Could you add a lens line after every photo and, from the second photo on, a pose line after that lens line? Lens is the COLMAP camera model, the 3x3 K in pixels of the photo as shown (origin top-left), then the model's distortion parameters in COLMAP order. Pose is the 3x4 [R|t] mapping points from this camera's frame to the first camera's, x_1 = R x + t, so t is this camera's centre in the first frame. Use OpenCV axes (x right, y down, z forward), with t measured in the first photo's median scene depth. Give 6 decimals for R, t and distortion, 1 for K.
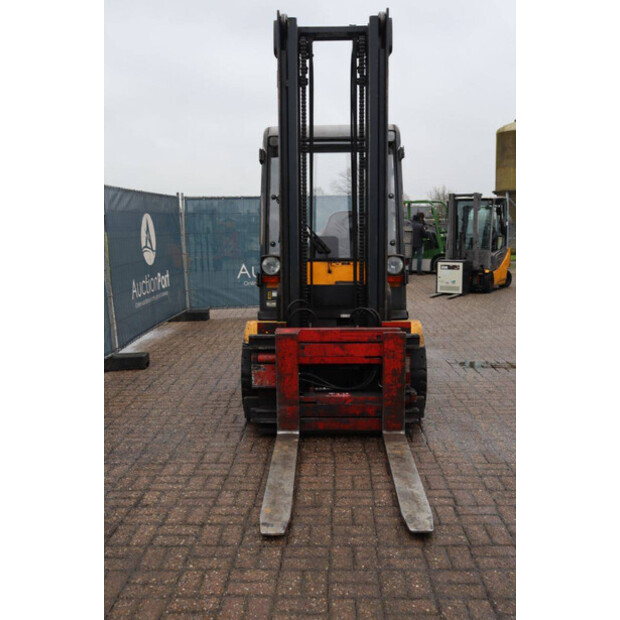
lens RADIAL K [[666.4, 0, 301.6], [0, 666.4, 311.8], [0, 0, 1]] dist [-0.079142, 0.184754]
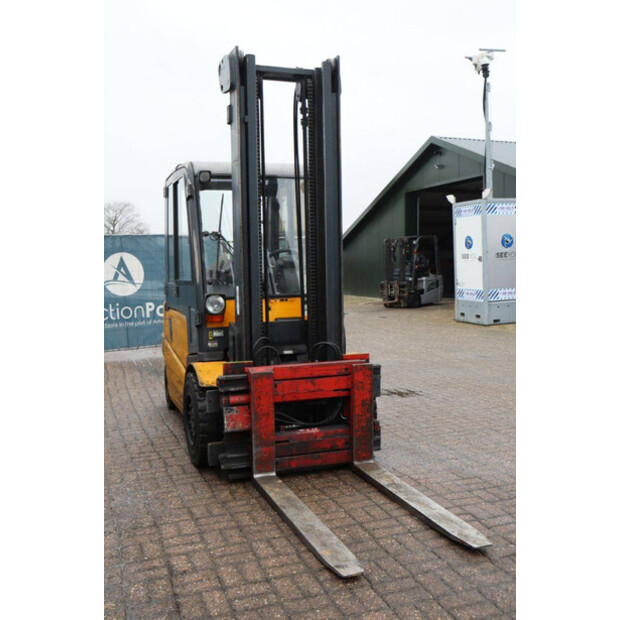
lens RADIAL K [[666.4, 0, 301.6], [0, 666.4, 311.8], [0, 0, 1]] dist [-0.079142, 0.184754]
pose [[0.928395, -0.033510, 0.370081, -0.322915], [0.055975, 0.997173, -0.050127, -0.003523], [-0.367355, 0.067253, 0.927646, 0.070692]]
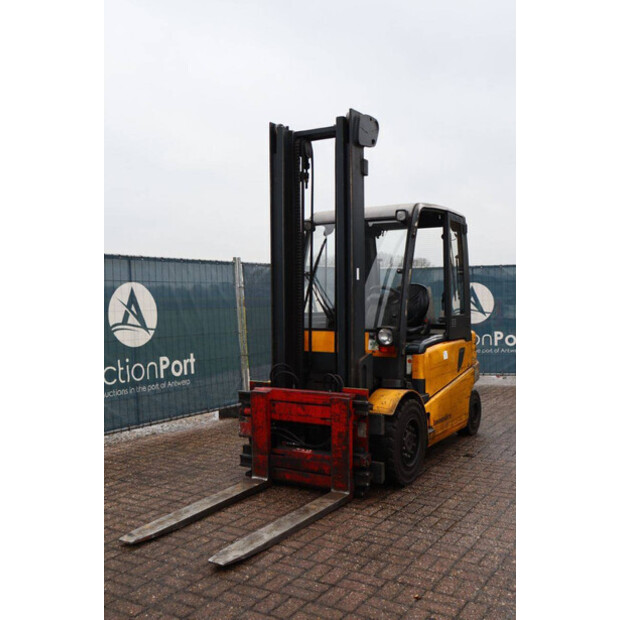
lens RADIAL K [[666.4, 0, 301.6], [0, 666.4, 311.8], [0, 0, 1]] dist [-0.079142, 0.184754]
pose [[0.868211, 0.016373, -0.495925, 0.613400], [-0.064228, 0.994755, -0.079603, -0.018114], [0.492020, 0.100964, 0.864709, 0.014646]]
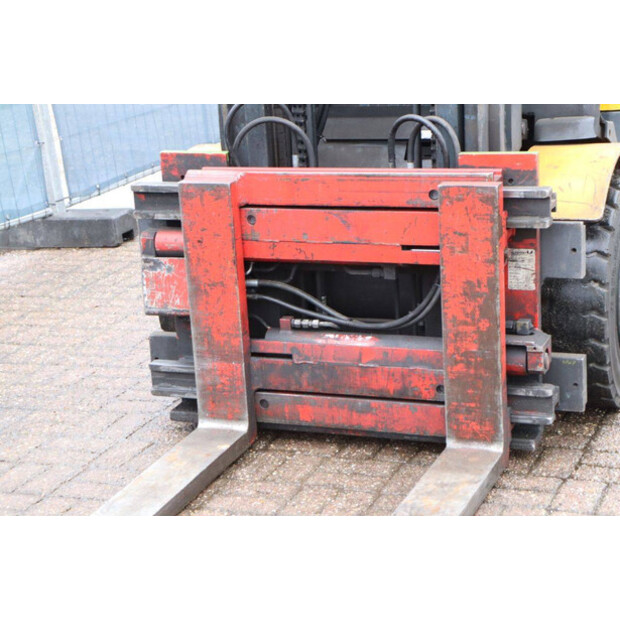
lens RADIAL K [[1454.3, 0, 310.0], [0, 1454.3, 310.0], [0, 0, 1]] dist [0.370519, 0.793428]
pose [[0.945301, 0.045545, -0.323006, 0.319552], [0.000250, 0.990104, 0.140338, -0.014285], [0.326201, -0.132743, 0.935934, 0.191347]]
